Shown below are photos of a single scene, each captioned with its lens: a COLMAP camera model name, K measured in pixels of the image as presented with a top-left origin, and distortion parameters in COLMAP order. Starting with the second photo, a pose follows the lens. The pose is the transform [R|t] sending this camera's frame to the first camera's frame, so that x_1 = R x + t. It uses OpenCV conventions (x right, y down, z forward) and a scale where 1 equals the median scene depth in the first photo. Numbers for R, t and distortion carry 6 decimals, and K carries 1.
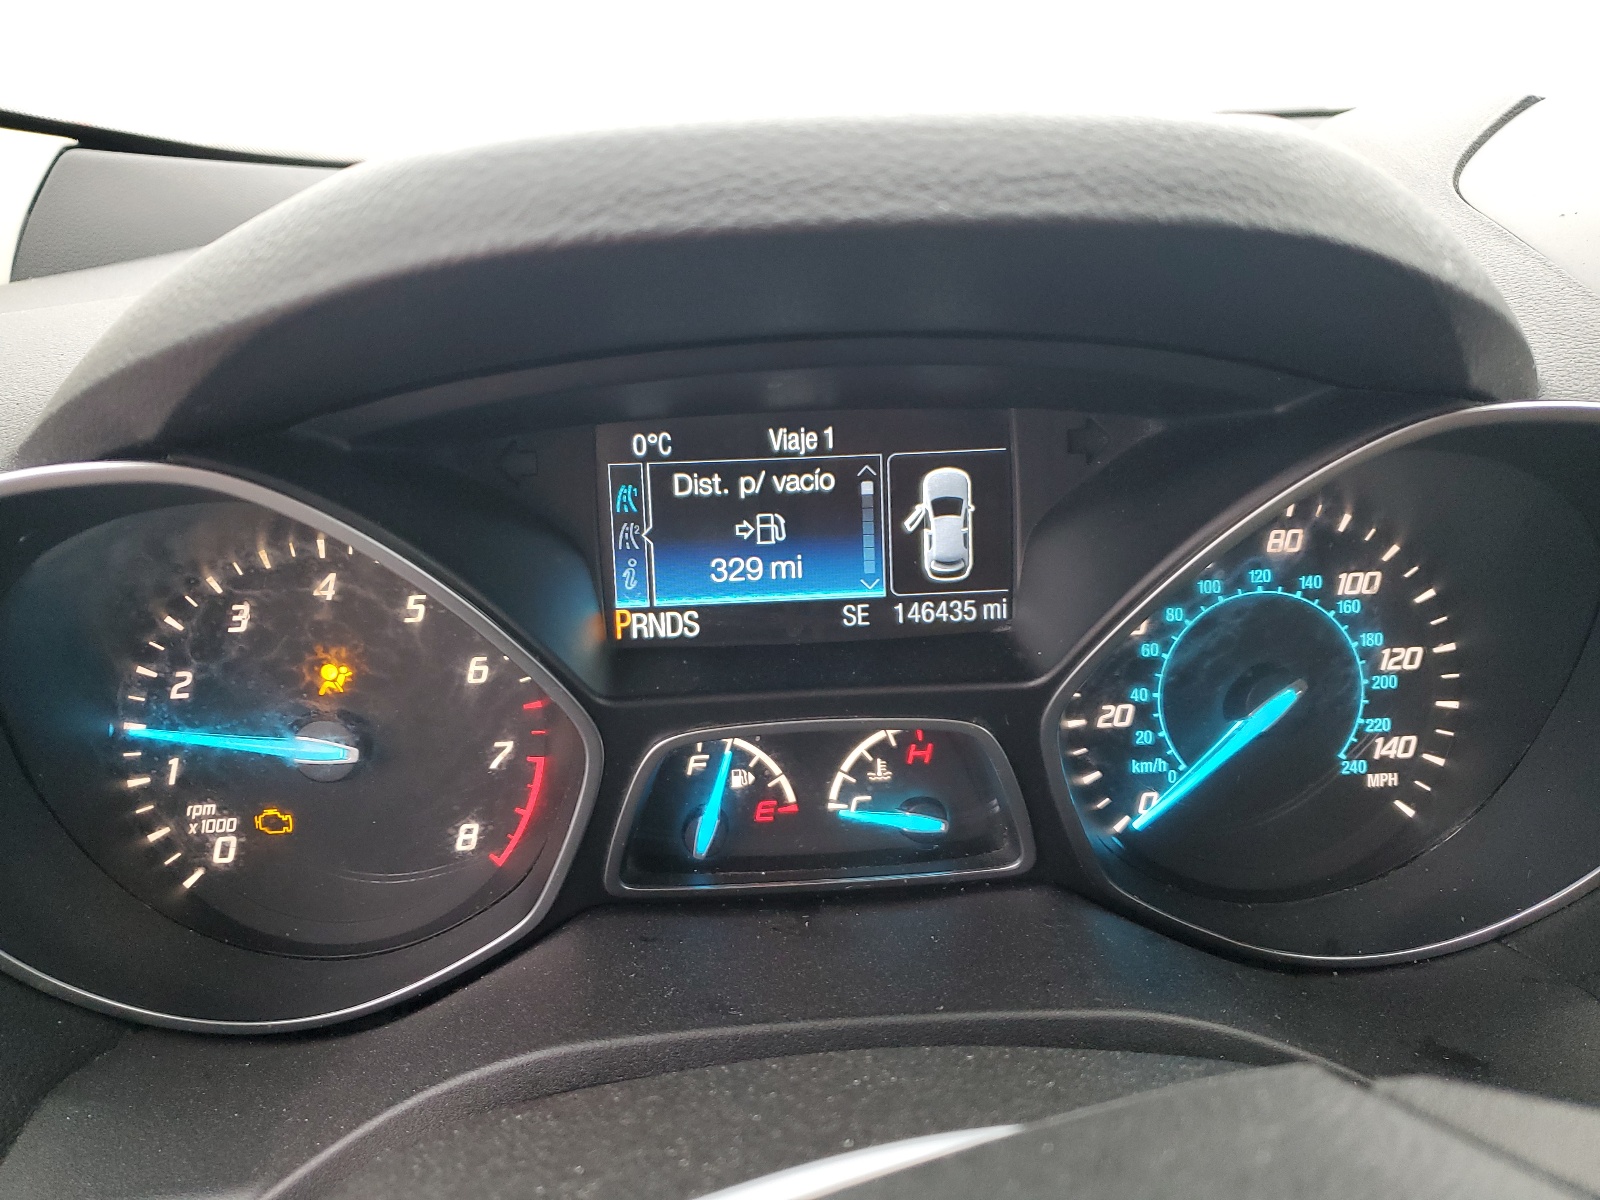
lens RADIAL K [[1201.3, 0, 799.0], [0, 1201.3, 597.2], [0, 0, 1]] dist [0.006919, -0.000931]
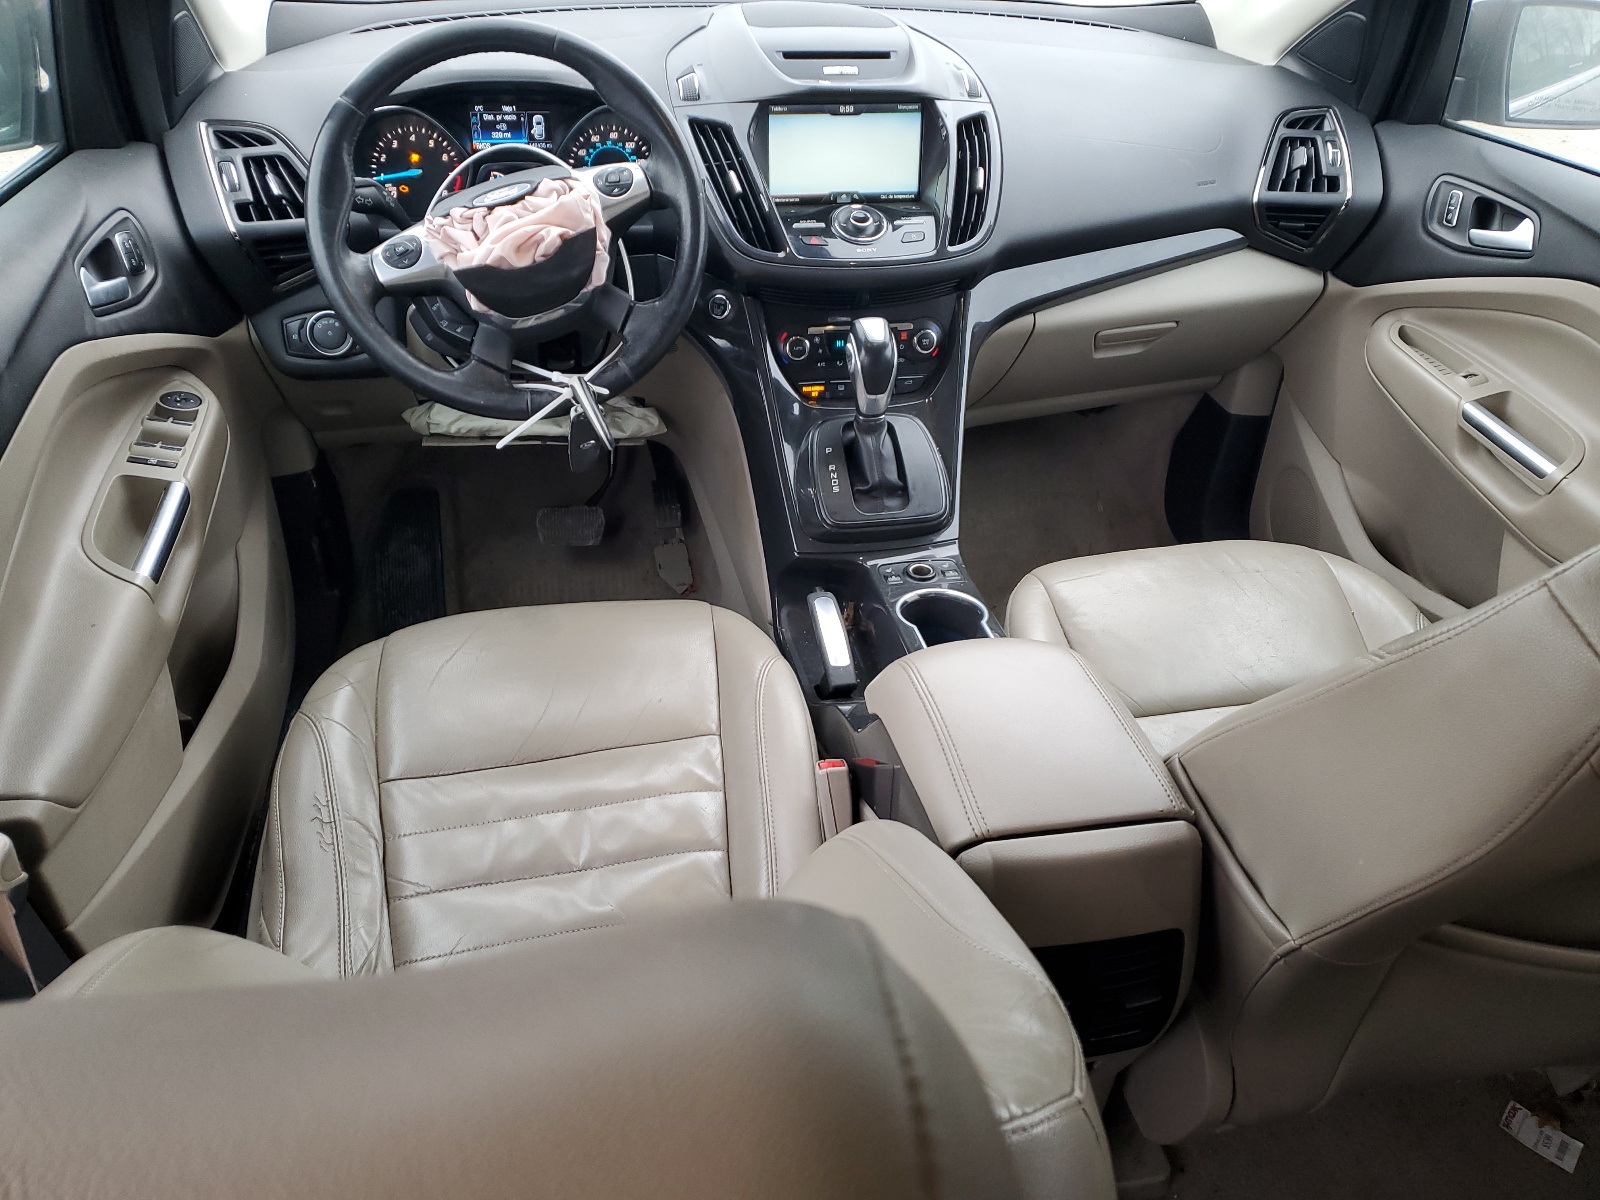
lens RADIAL K [[1201.3, 0, 802.5], [0, 1201.3, 603.9], [0, 0, 1]] dist [0.006919, -0.000931]
pose [[0.995844, -0.000964, 0.091073, 0.735058], [-0.019919, 0.973432, 0.228108, 0.688448], [-0.088873, -0.228974, 0.969367, -4.309712]]
